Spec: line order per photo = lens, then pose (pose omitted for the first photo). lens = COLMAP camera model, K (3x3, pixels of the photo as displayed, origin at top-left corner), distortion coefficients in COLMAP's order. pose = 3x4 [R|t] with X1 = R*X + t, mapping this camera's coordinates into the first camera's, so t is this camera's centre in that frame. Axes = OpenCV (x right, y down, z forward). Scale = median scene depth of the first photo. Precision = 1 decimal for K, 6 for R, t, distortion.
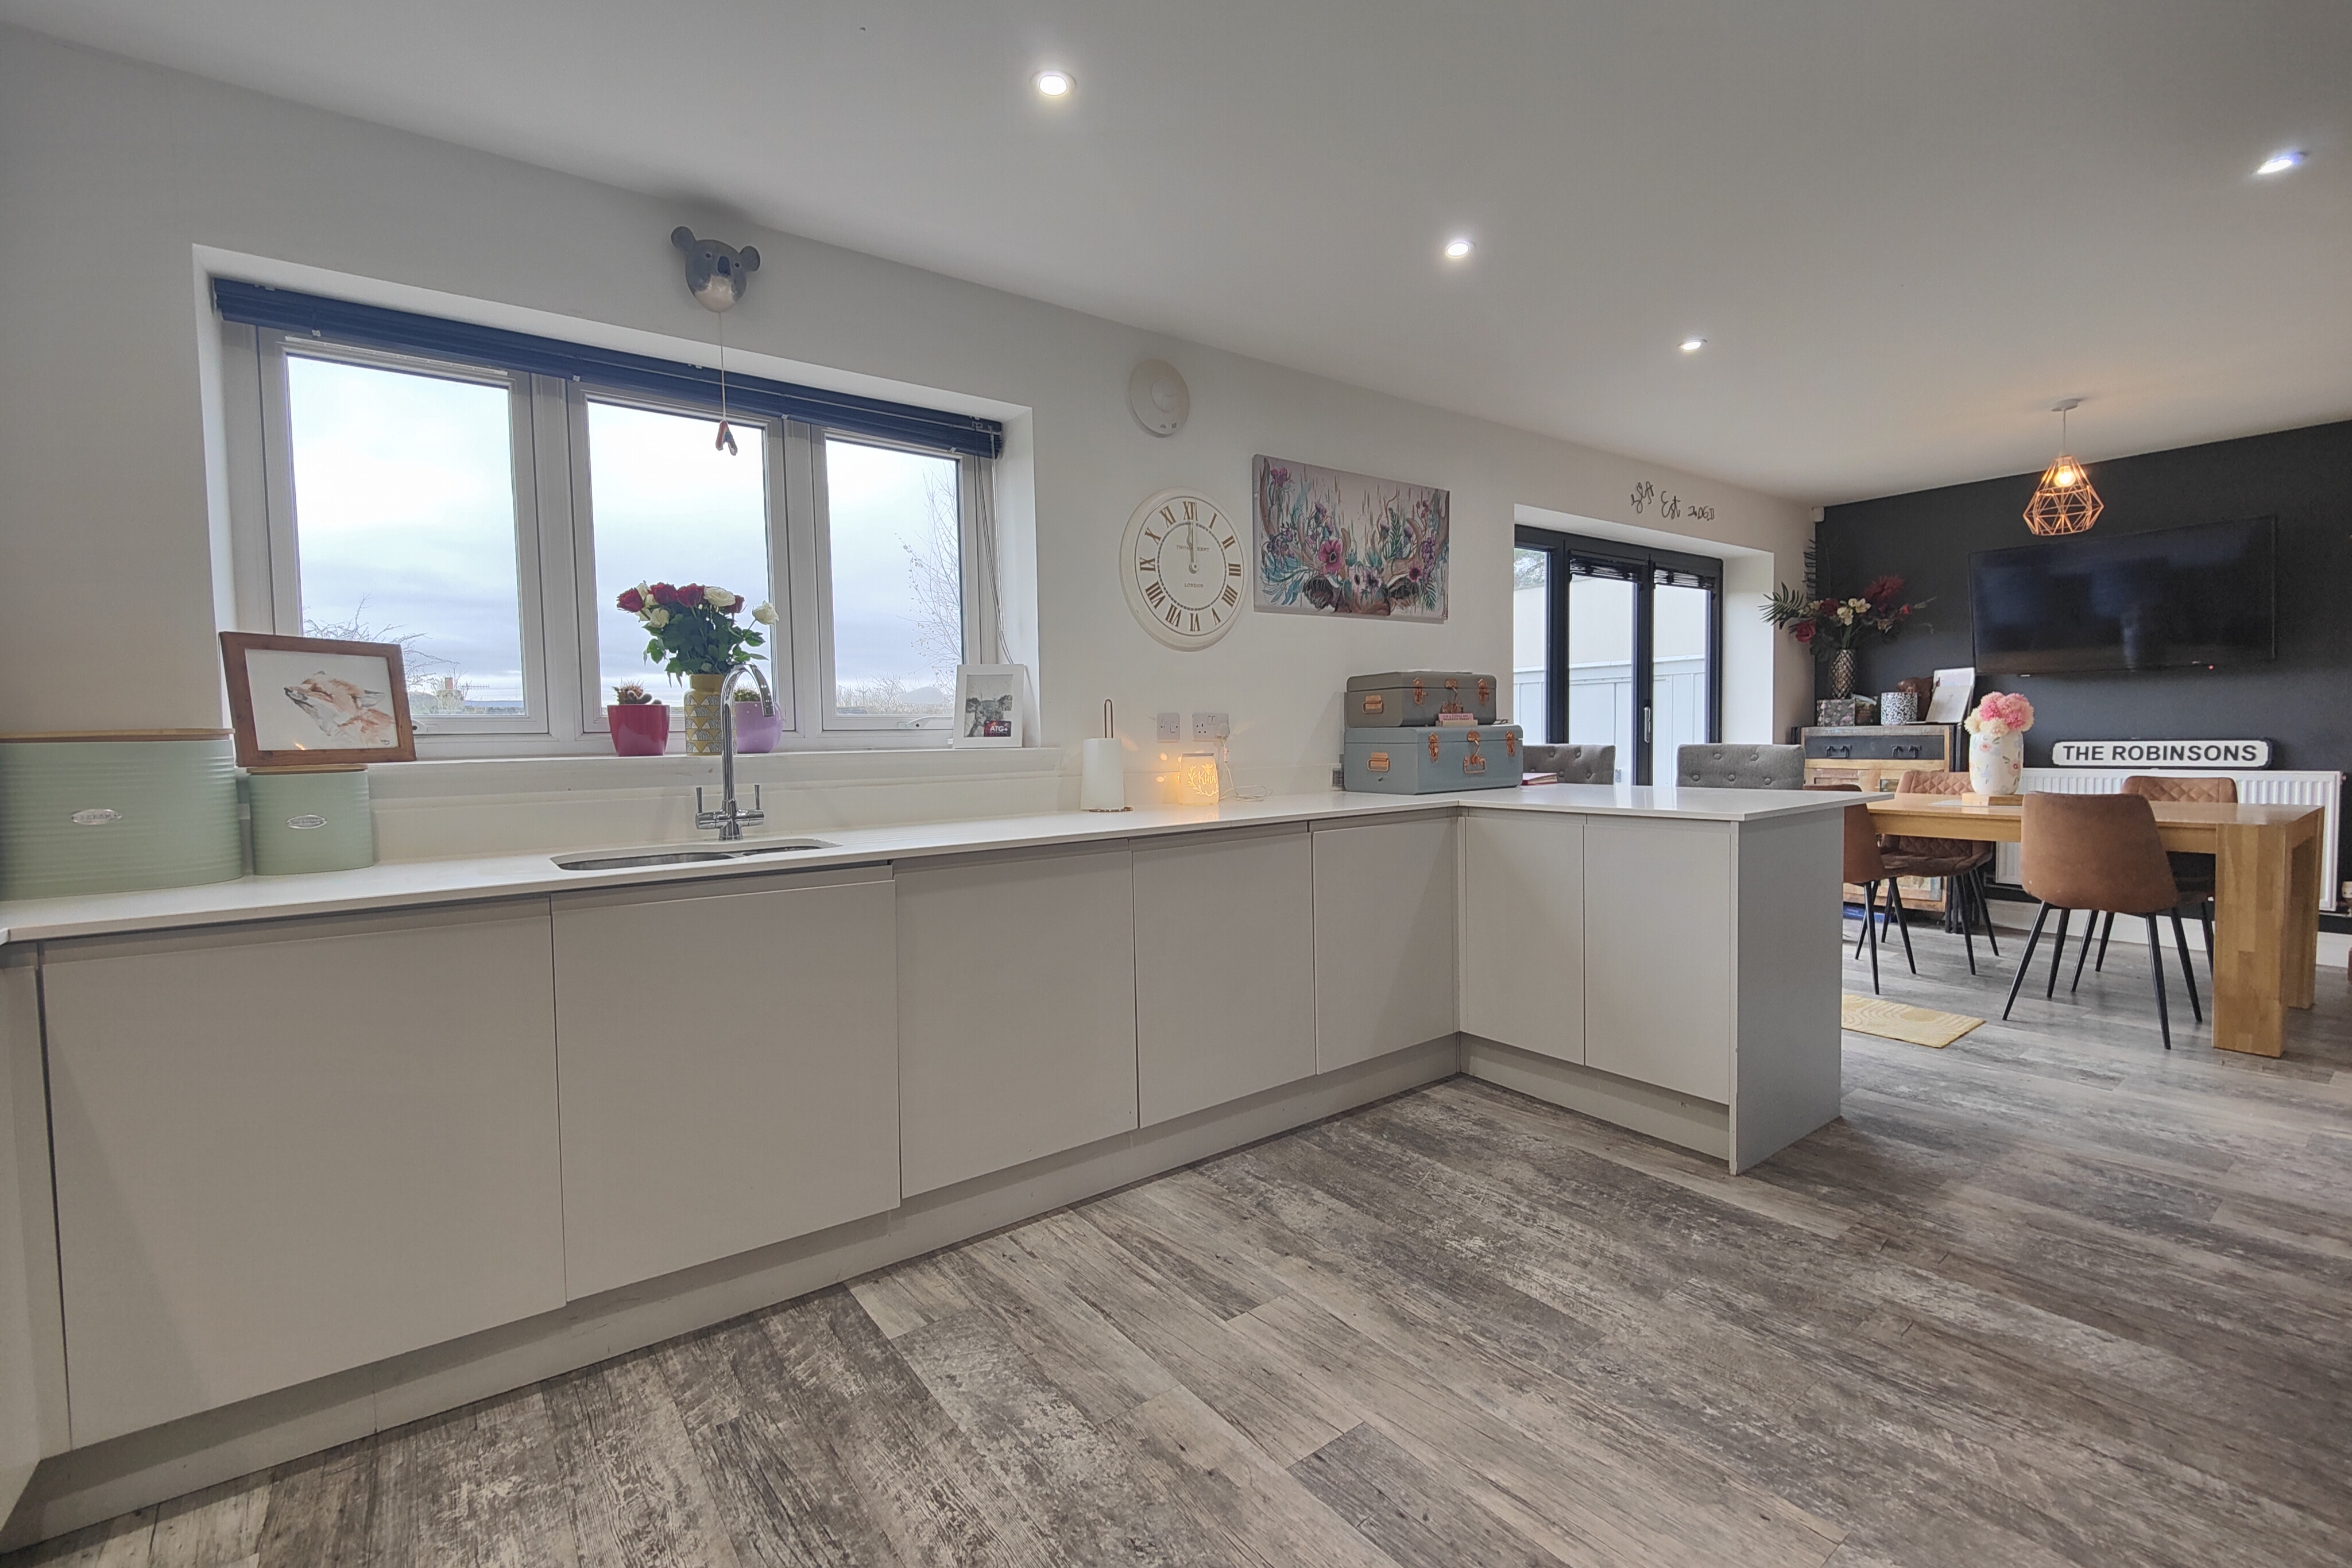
lens RADIAL K [[1017.8, 0, 1181.1], [0, 1017.8, 783.8], [0, 0, 1]] dist [0.017169, -0.012231]
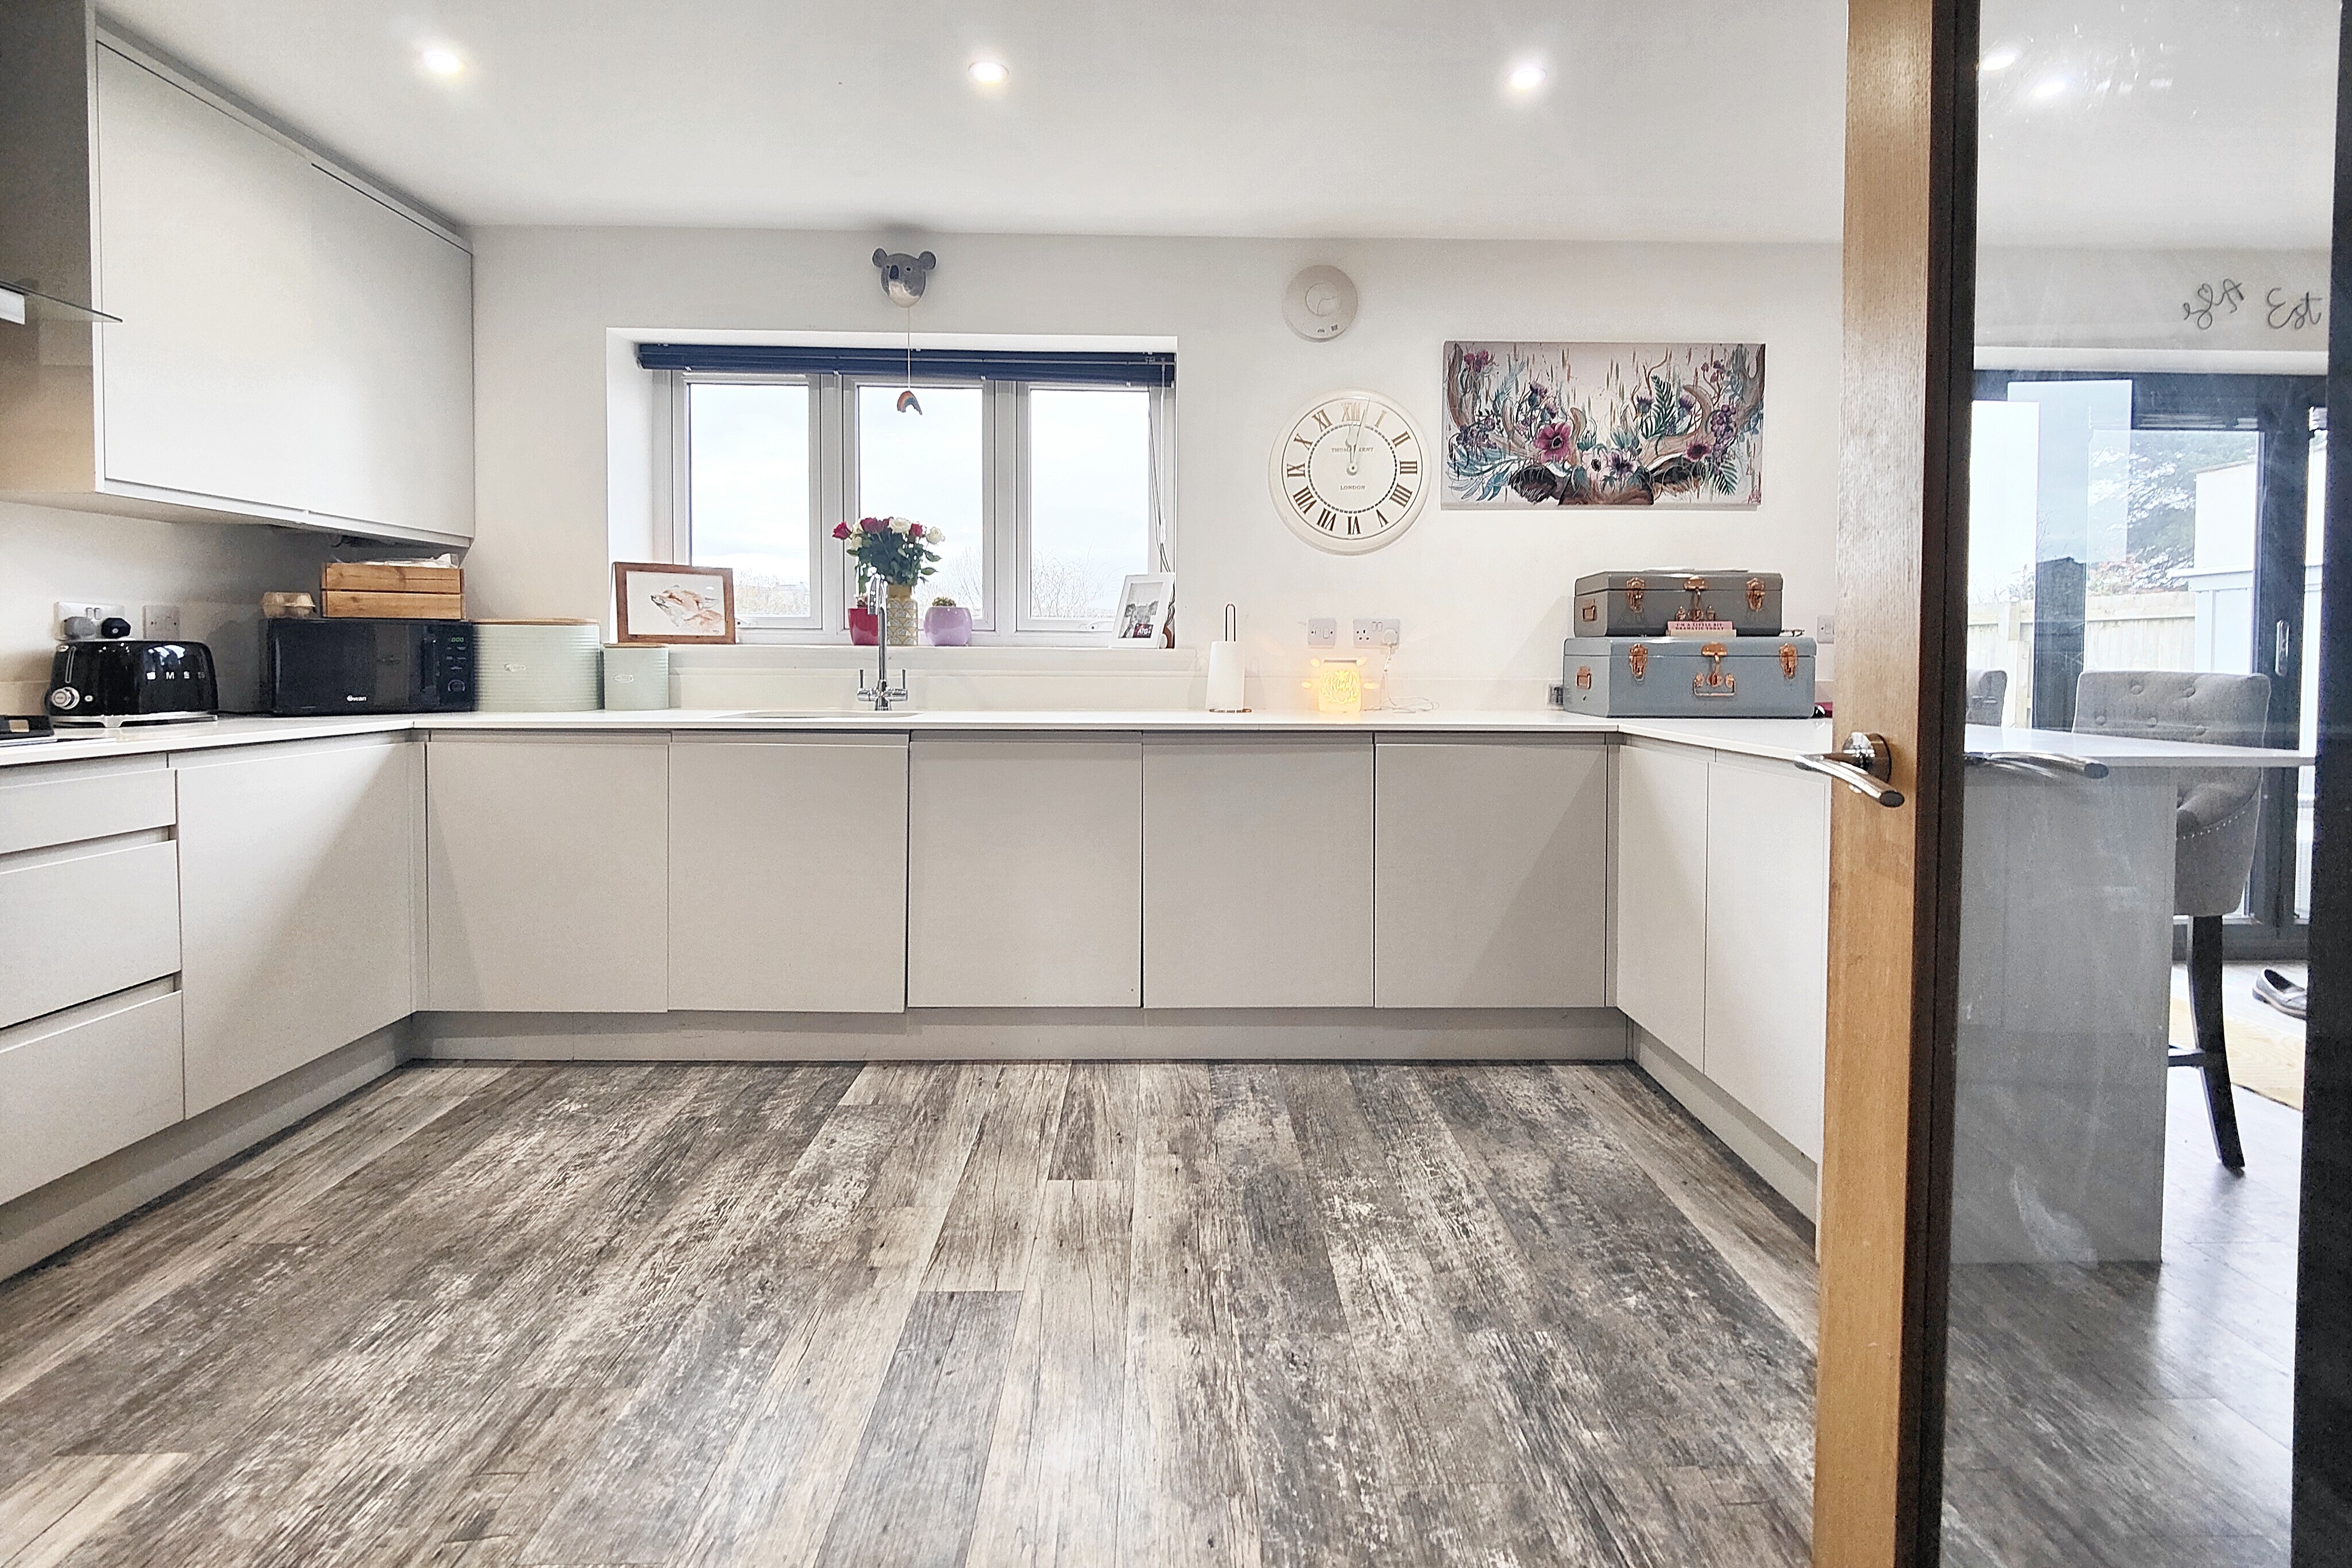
lens RADIAL K [[1017.8, 0, 1187.8], [0, 1017.8, 682.7], [0, 0, 1]] dist [0.017169, -0.012231]
pose [[0.812530, 0.039494, -0.581580, 0.579807], [-0.050919, 0.998697, -0.003319, 0.003727], [0.580691, 0.032310, 0.813482, 0.154623]]
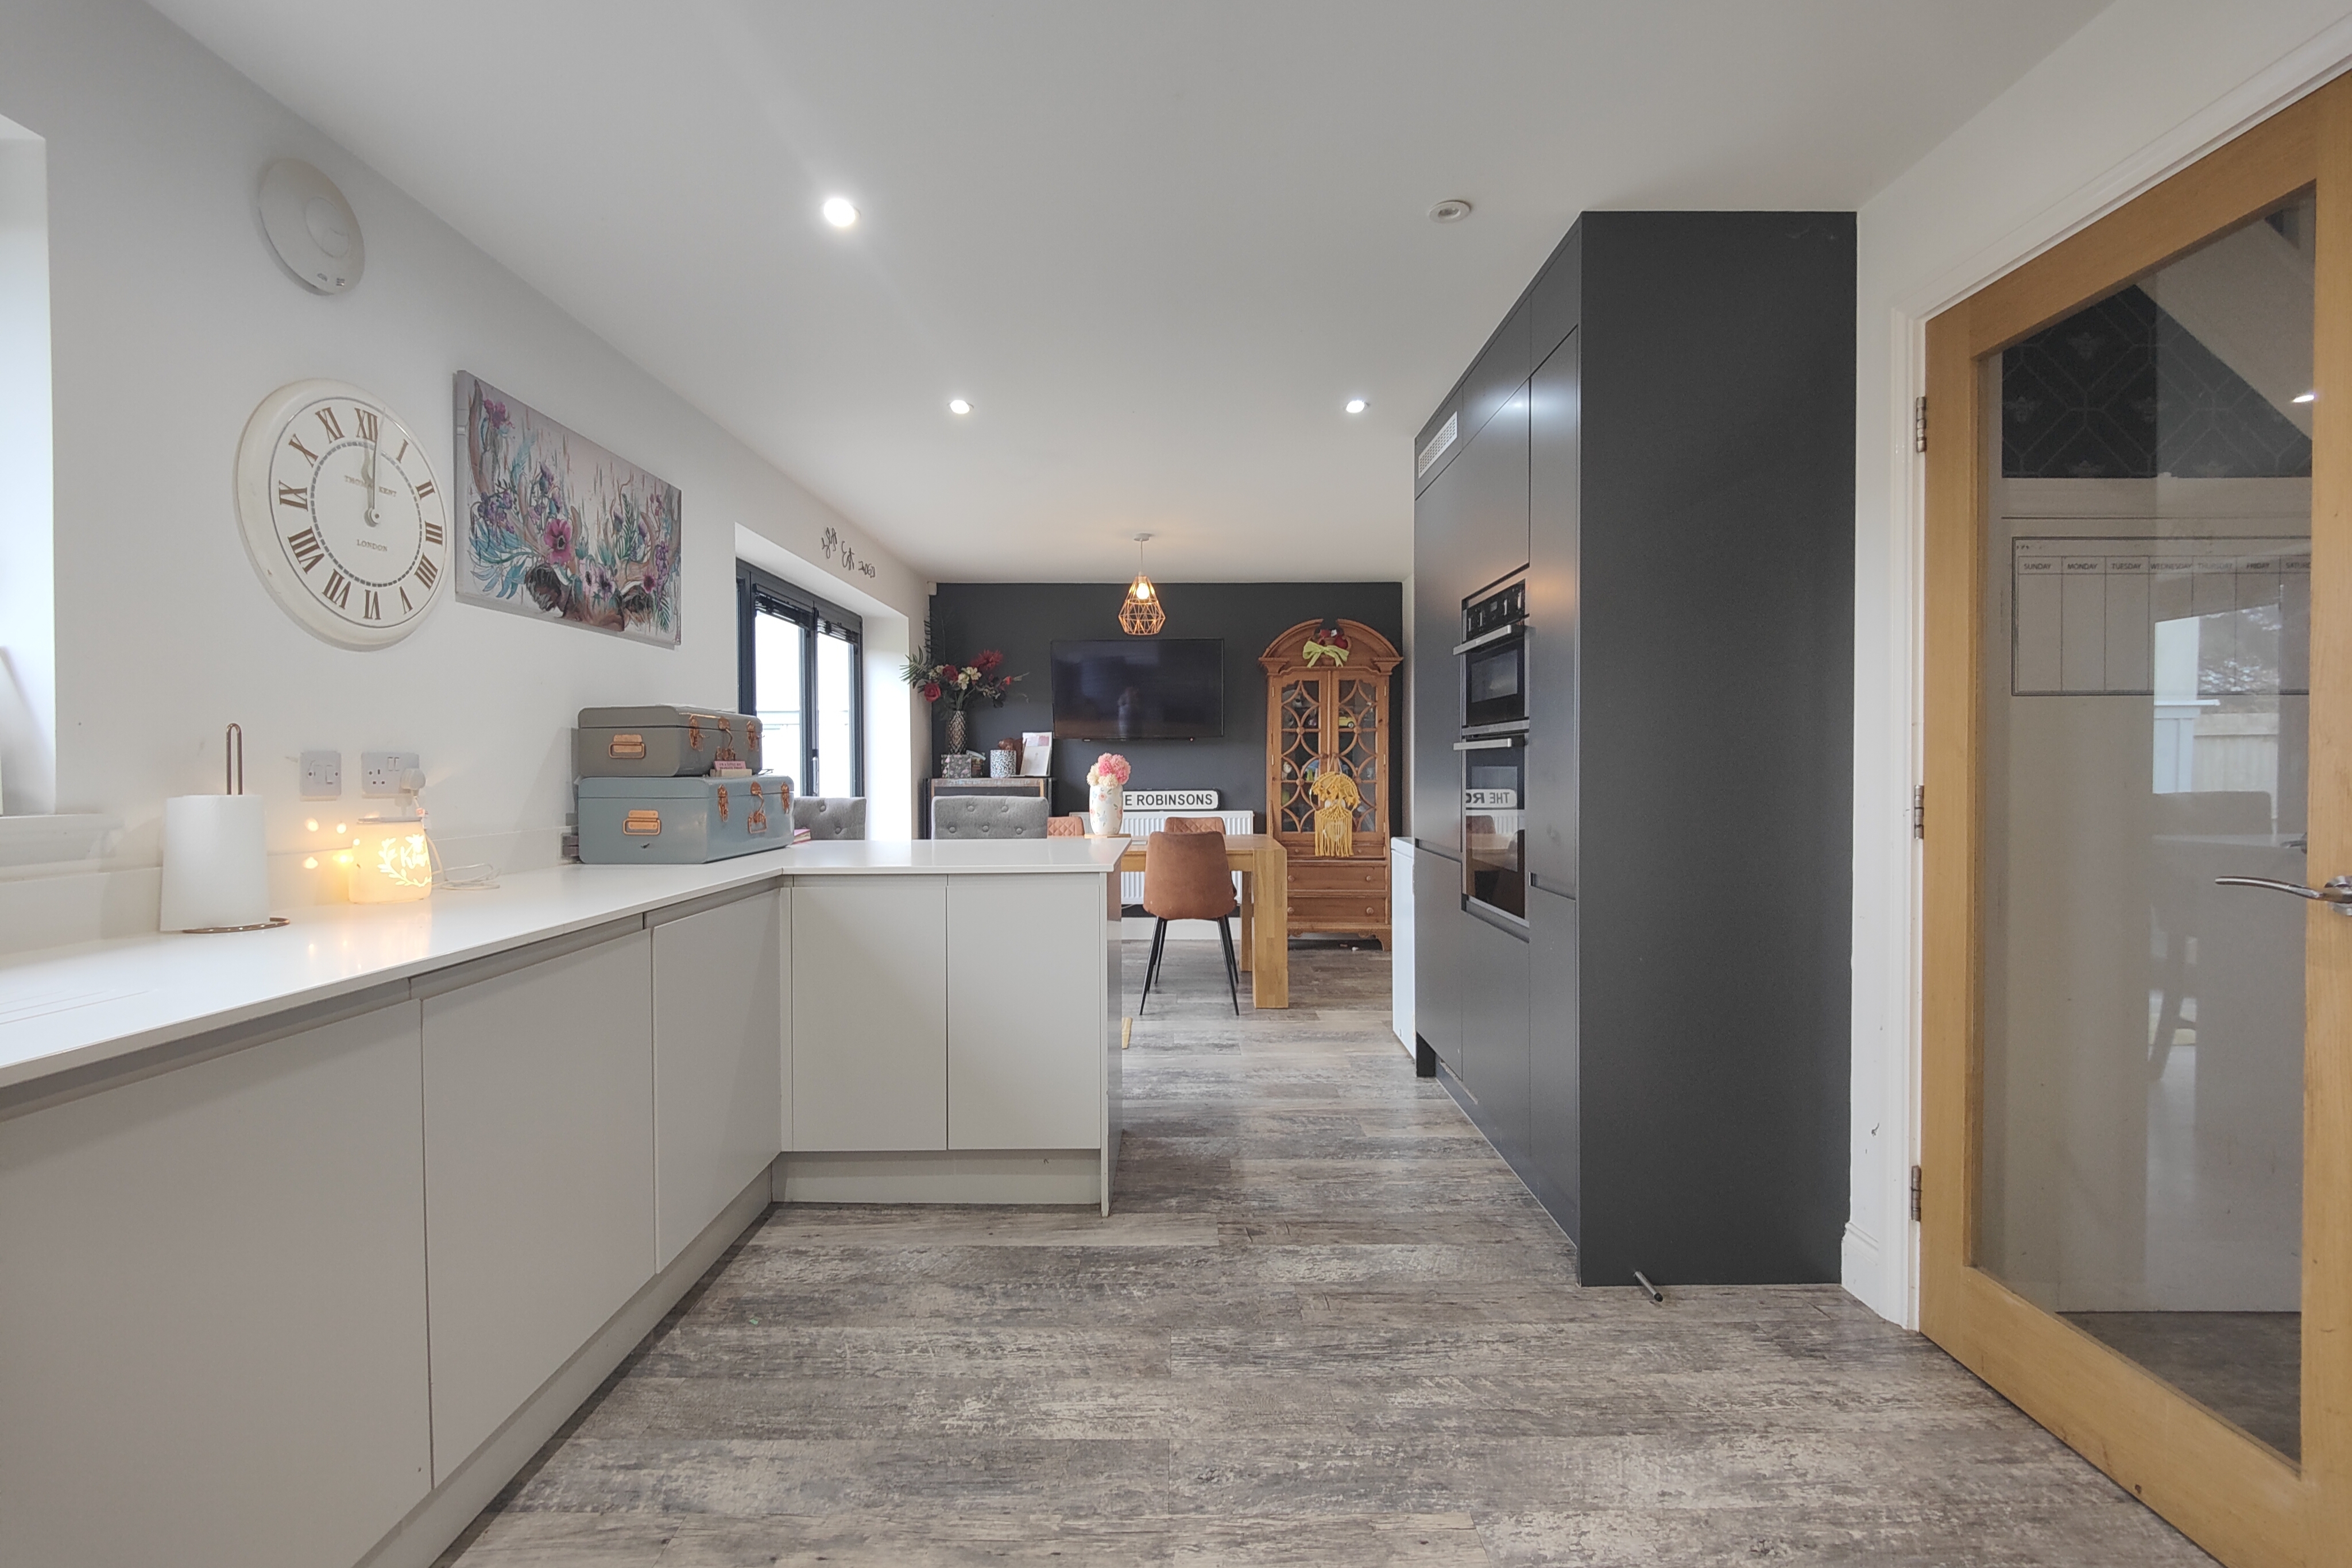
lens RADIAL K [[1017.8, 0, 1177.8], [0, 1017.8, 779.9], [0, 0, 1]] dist [0.017169, -0.012231]
pose [[0.601678, 0.006916, 0.798709, -0.239825], [0.032659, 0.998913, -0.033253, -0.020191], [-0.798071, 0.046093, 0.600798, 0.304201]]
